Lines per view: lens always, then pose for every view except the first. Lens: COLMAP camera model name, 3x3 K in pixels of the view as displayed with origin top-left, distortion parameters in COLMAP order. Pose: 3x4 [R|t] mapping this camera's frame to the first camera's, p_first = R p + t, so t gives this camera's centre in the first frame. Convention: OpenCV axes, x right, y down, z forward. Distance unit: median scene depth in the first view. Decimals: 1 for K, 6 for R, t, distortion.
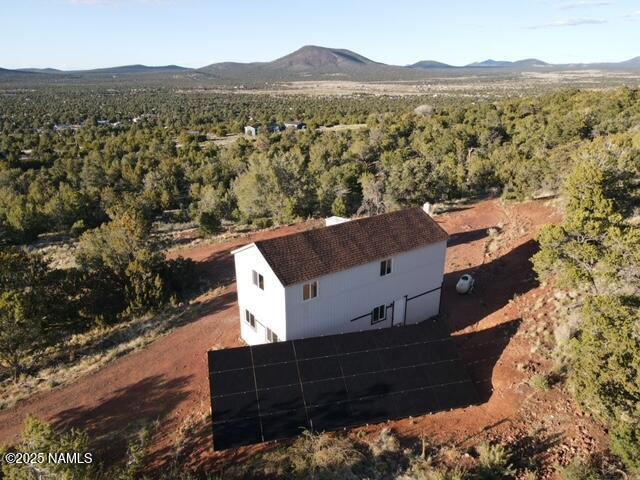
lens RADIAL K [[466.7, 0, 317.9], [0, 466.7, 239.7], [0, 0, 1]] dist [0.011188, 0.005522]
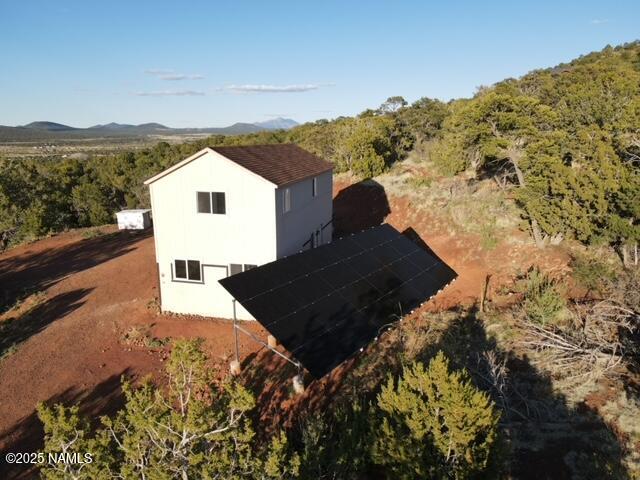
lens RADIAL K [[466.7, 0, 317.9], [0, 466.7, 239.7], [0, 0, 1]] dist [0.011188, 0.005522]
pose [[0.746954, -0.141362, 0.649674, -0.462300], [0.218537, 0.975045, -0.039100, 0.196305], [-0.627934, 0.171184, 0.759207, 0.310660]]
